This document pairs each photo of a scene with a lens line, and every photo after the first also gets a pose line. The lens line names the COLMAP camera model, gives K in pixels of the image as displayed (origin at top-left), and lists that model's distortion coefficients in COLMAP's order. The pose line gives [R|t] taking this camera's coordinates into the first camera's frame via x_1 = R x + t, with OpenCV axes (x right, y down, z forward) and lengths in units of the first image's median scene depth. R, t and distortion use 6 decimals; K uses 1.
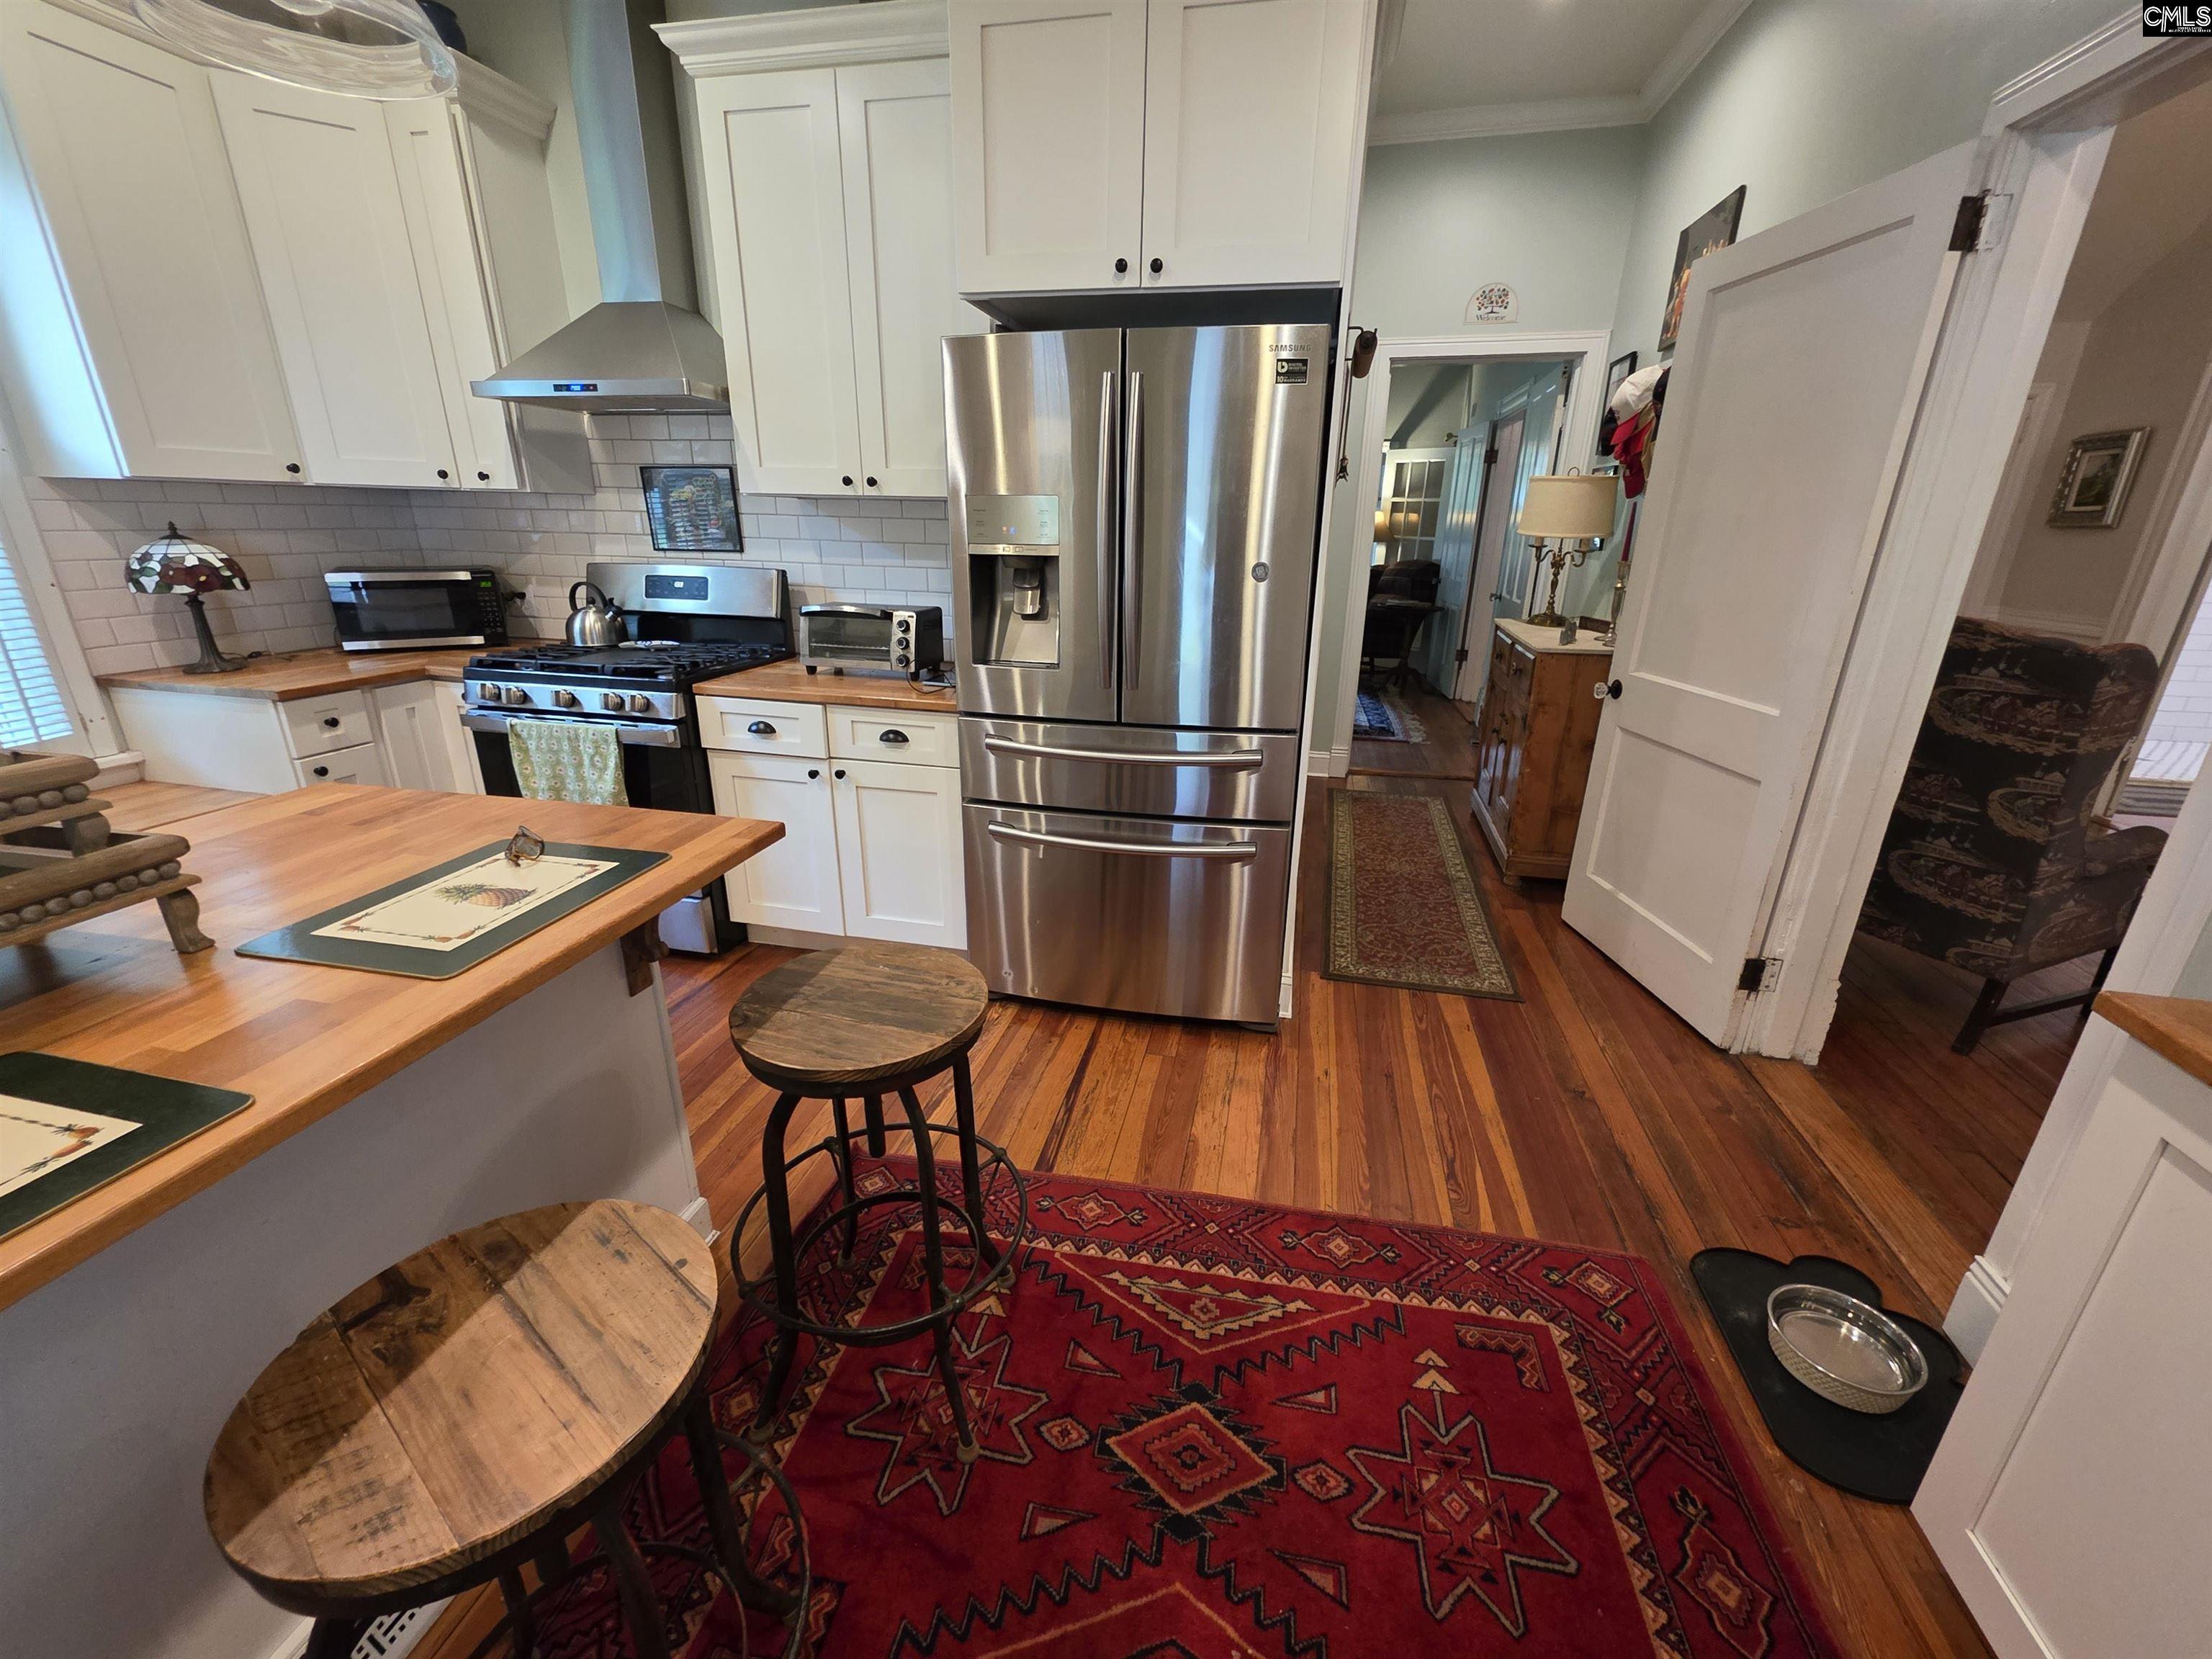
lens RADIAL K [[886.9, 0, 1107.9], [0, 886.9, 832.2], [0, 0, 1]] dist [-0.001707, 0.001604]
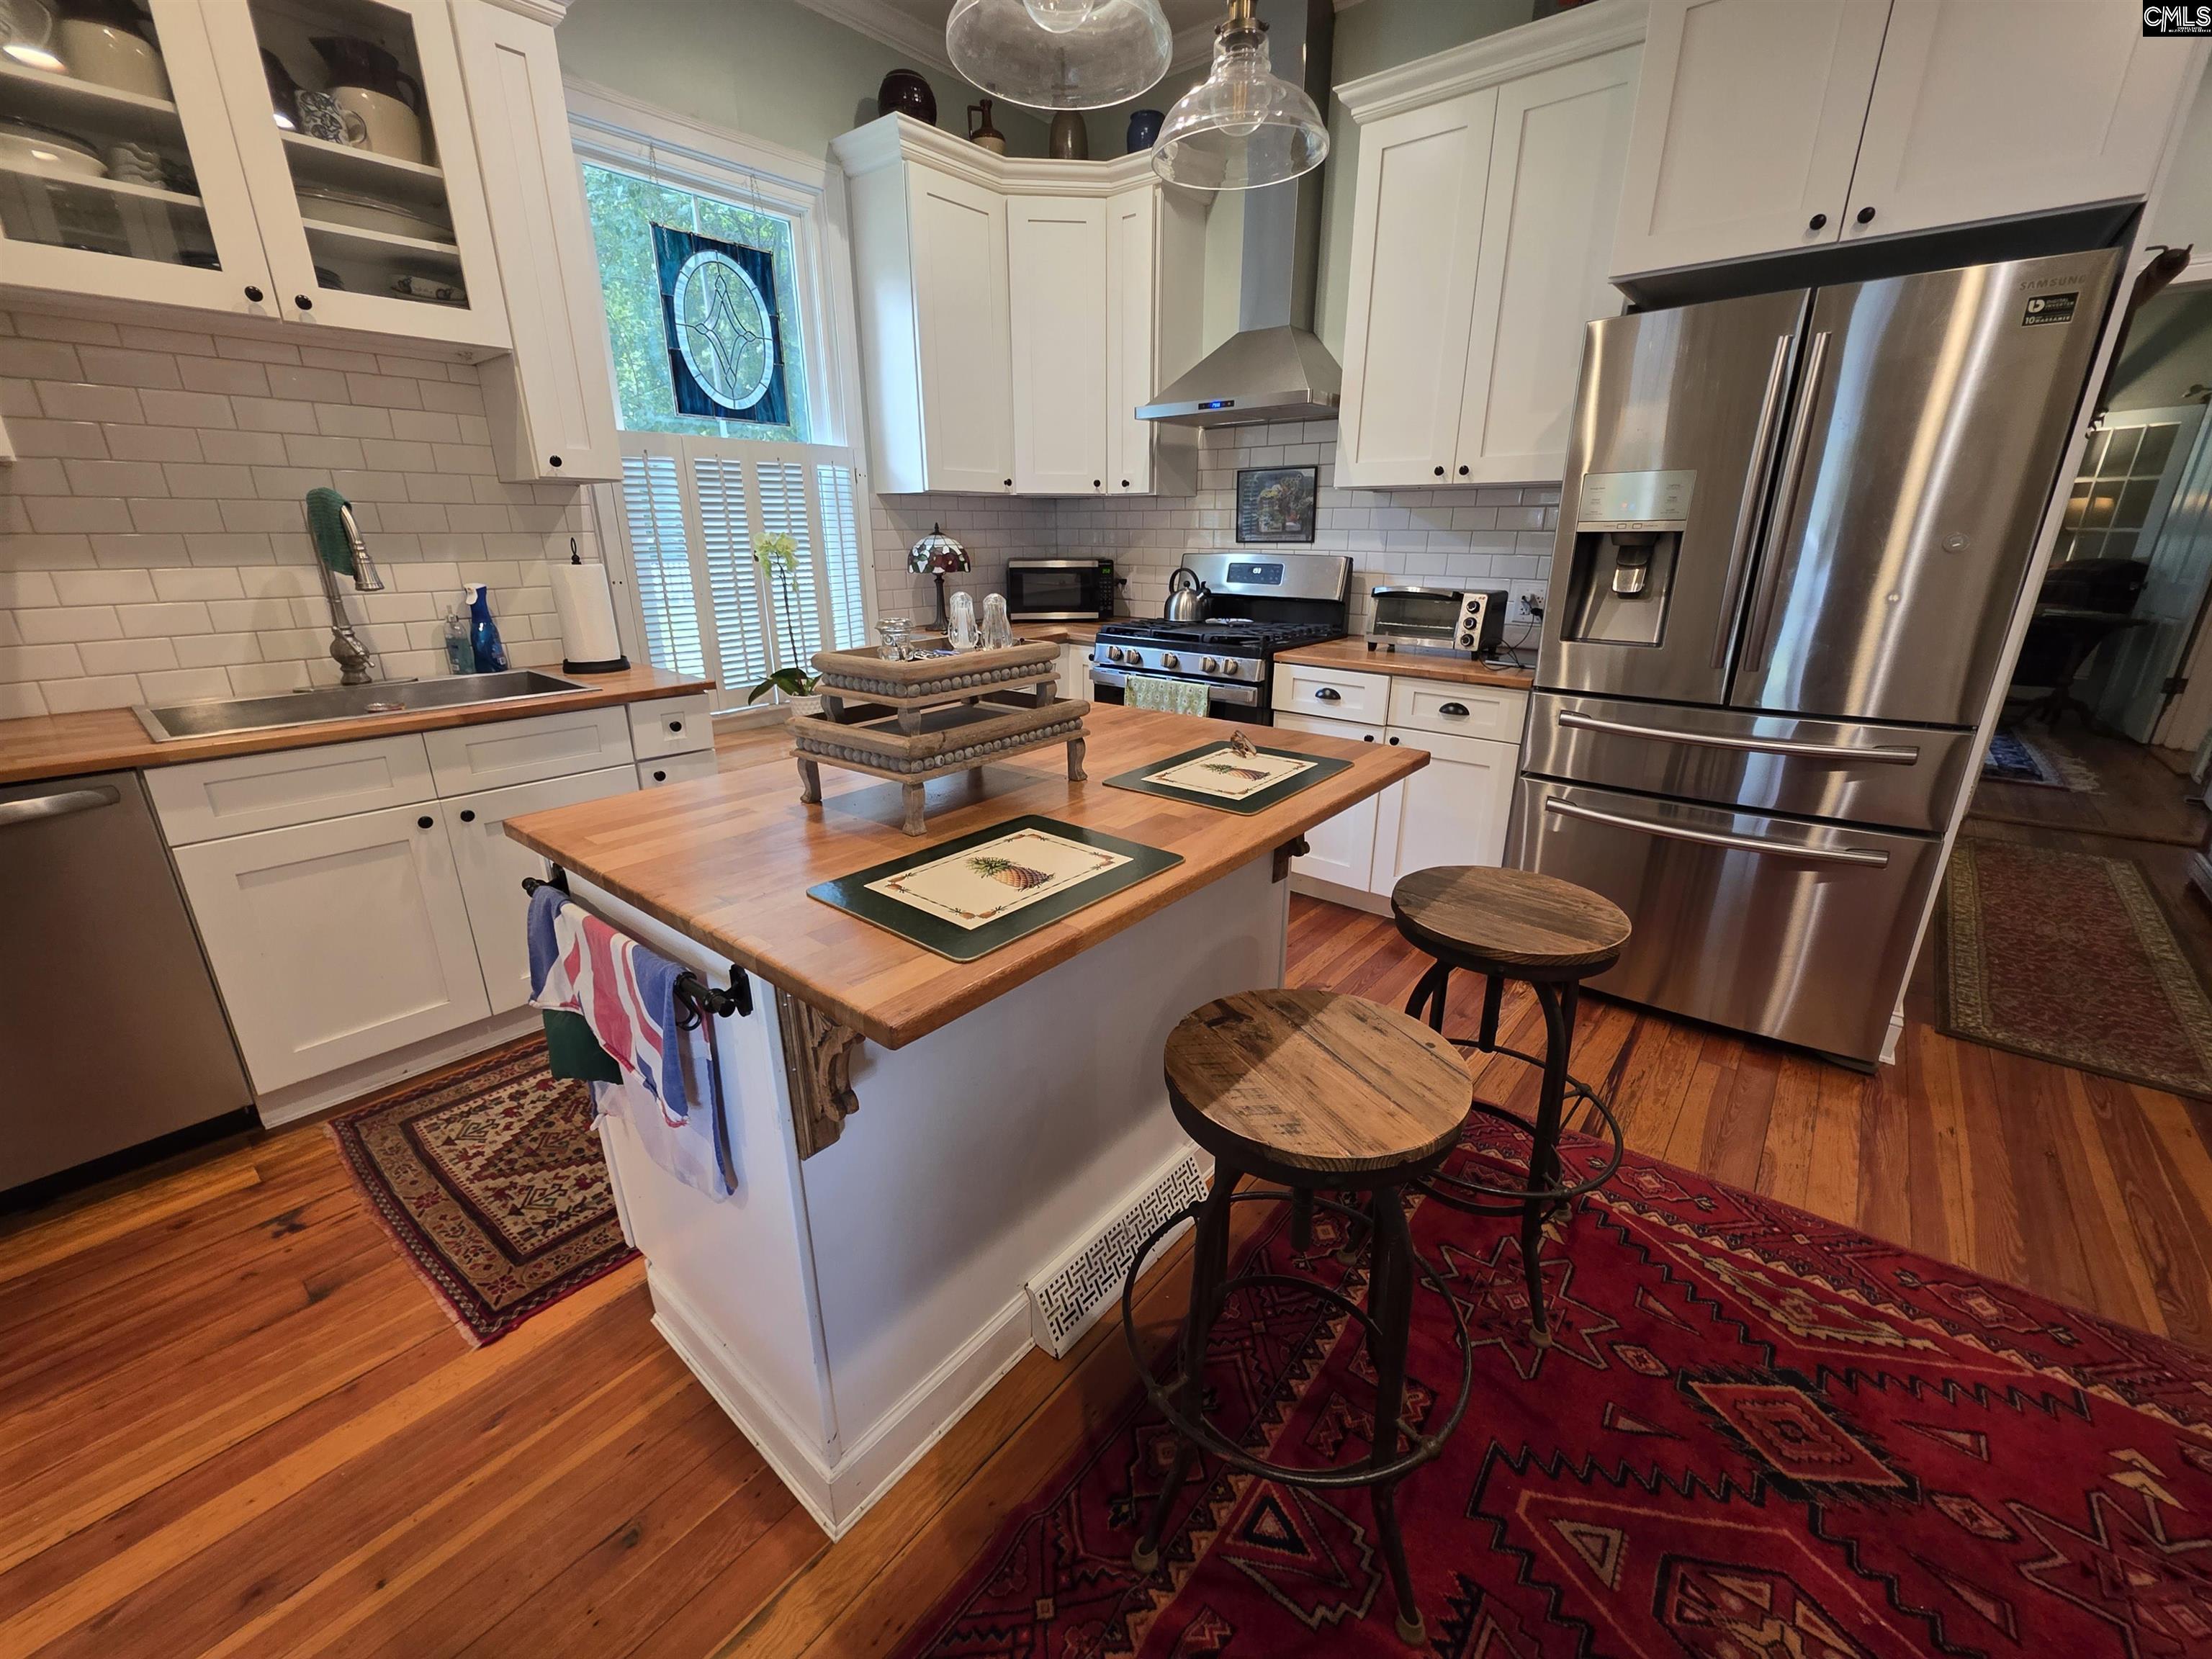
lens RADIAL K [[886.9, 0, 1107.9], [0, 886.9, 830.7], [0, 0, 1]] dist [-0.001707, 0.001604]
pose [[0.887054, 0.129741, -0.443060, -0.134990], [-0.135518, 0.990597, 0.018754, 0.079987], [0.441327, 0.043407, 0.896296, -0.138611]]
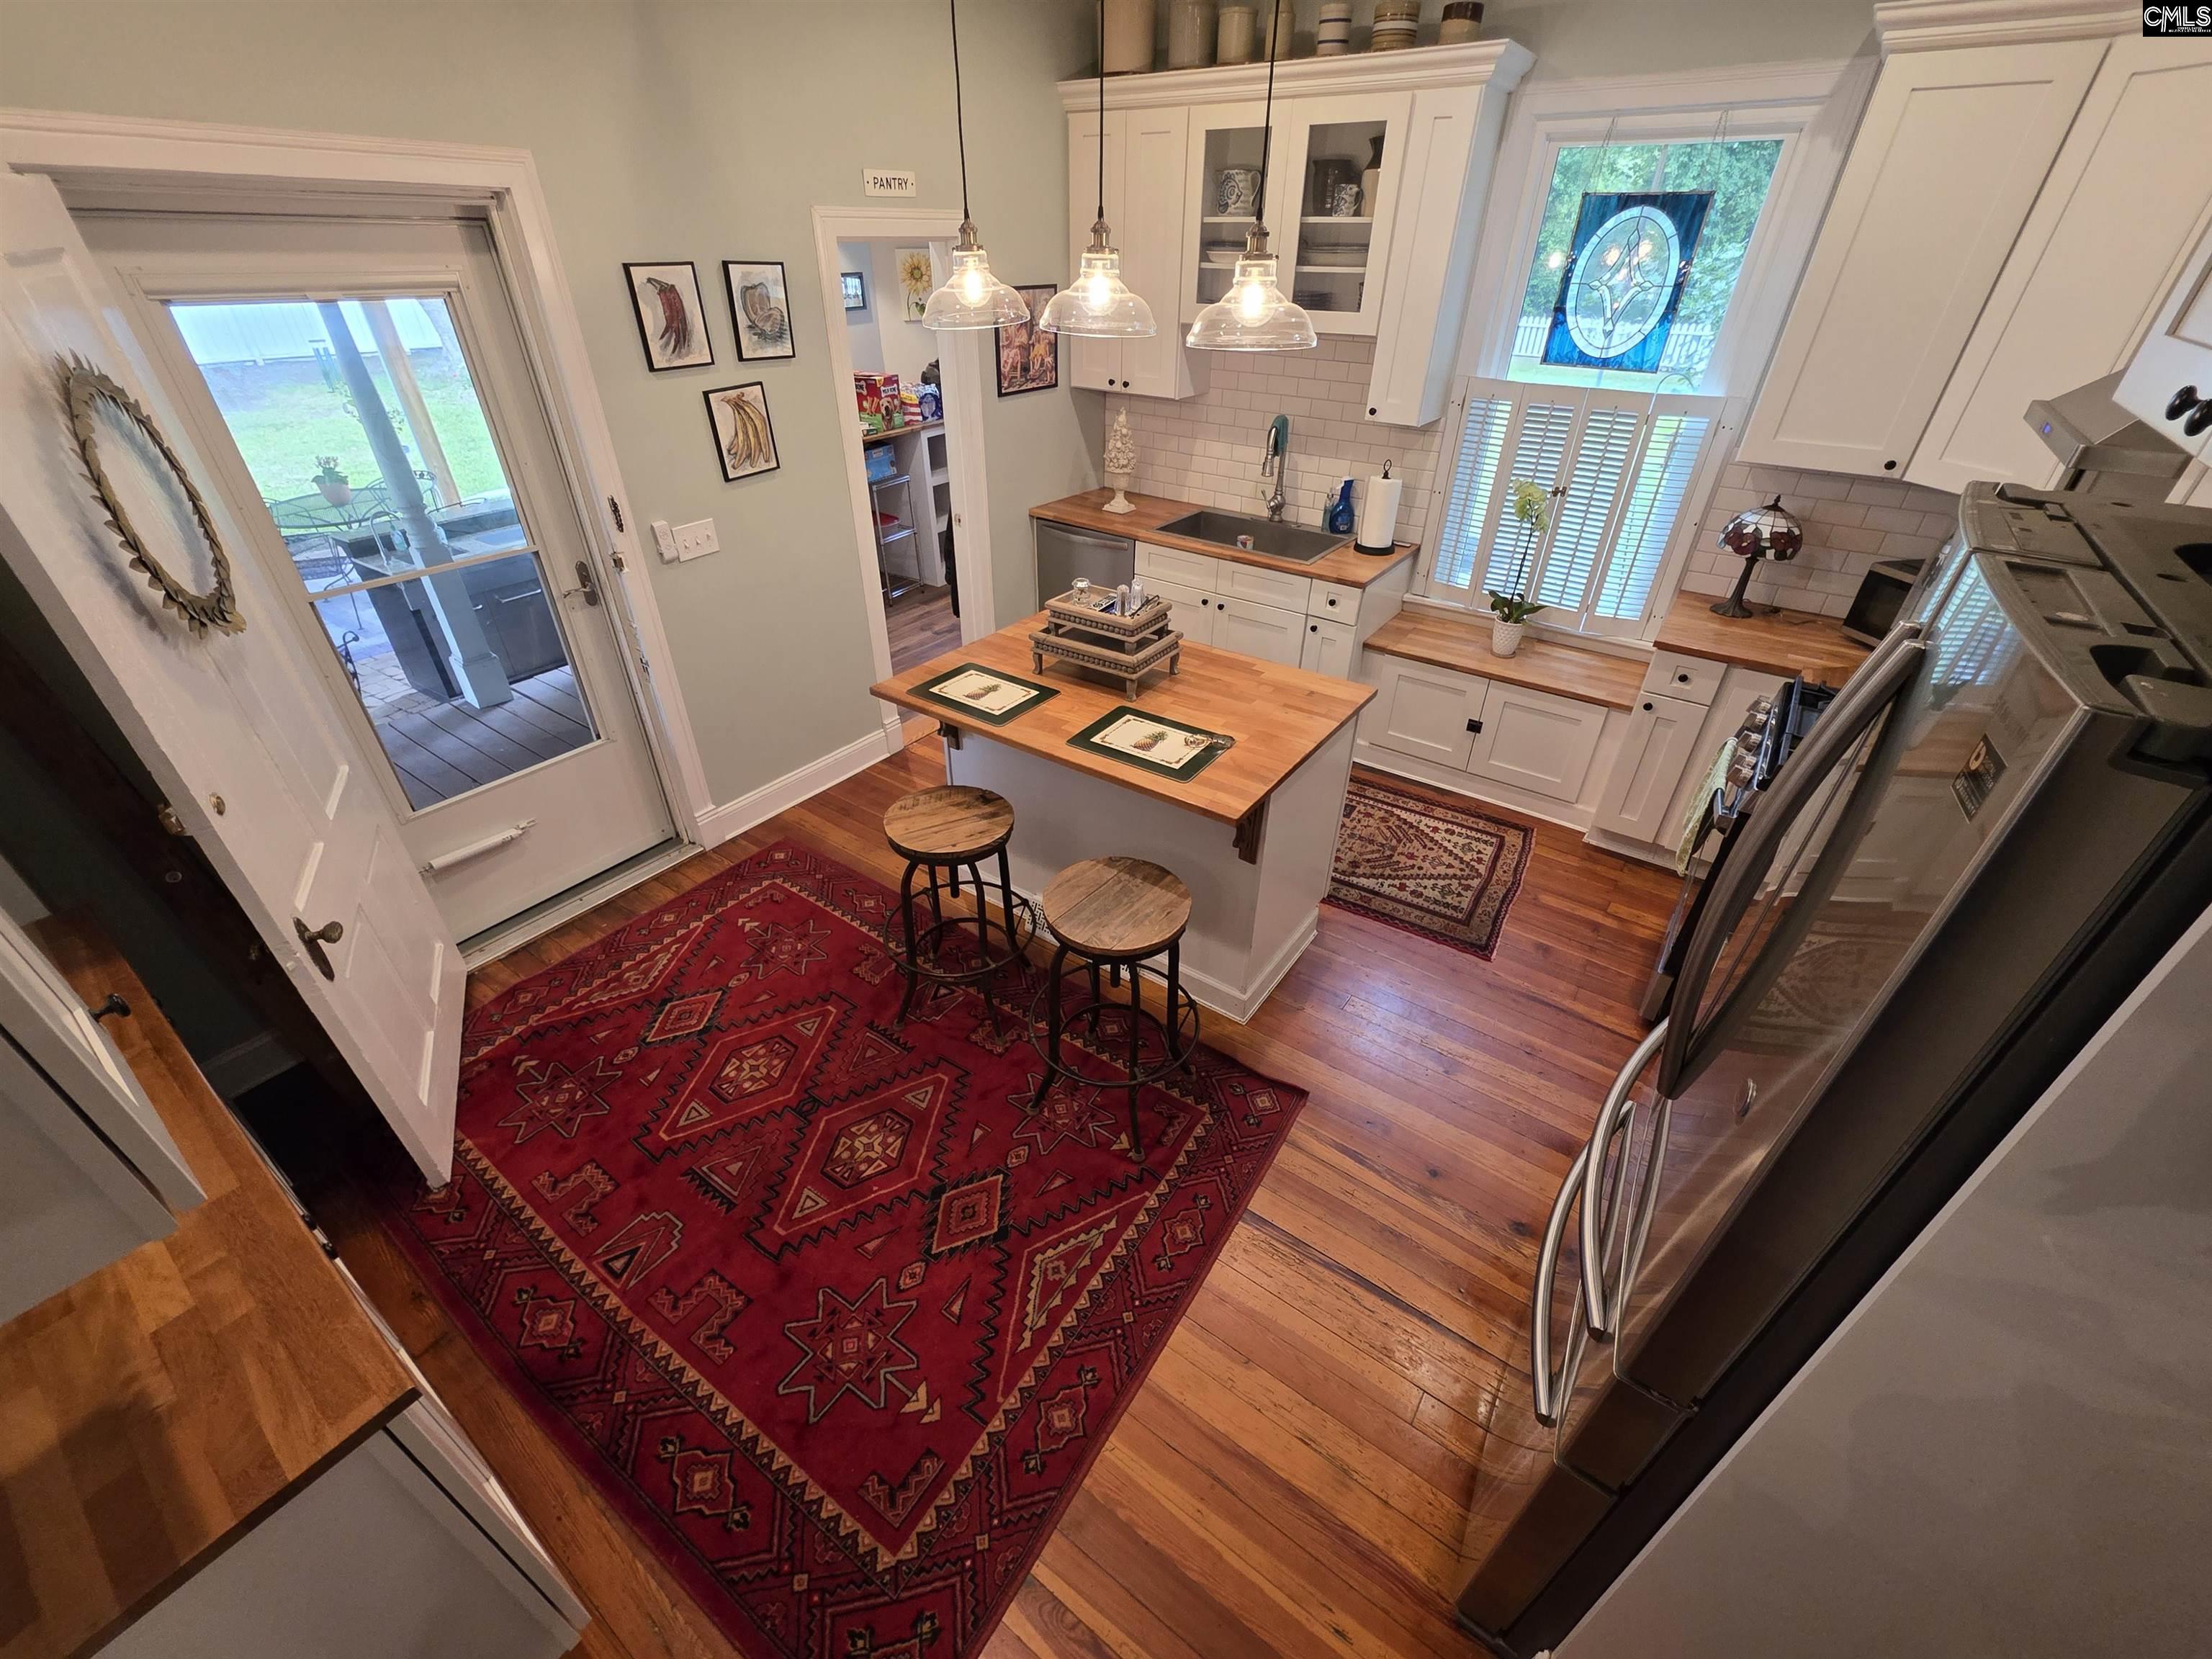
lens RADIAL K [[886.9, 0, 1108.0], [0, 886.9, 842.9], [0, 0, 1]] dist [-0.001707, 0.001604]
pose [[-0.394527, 0.497861, -0.772323, 0.539066], [-0.323620, 0.711367, 0.623881, -0.516300], [0.860011, 0.496077, -0.119535, 0.640095]]
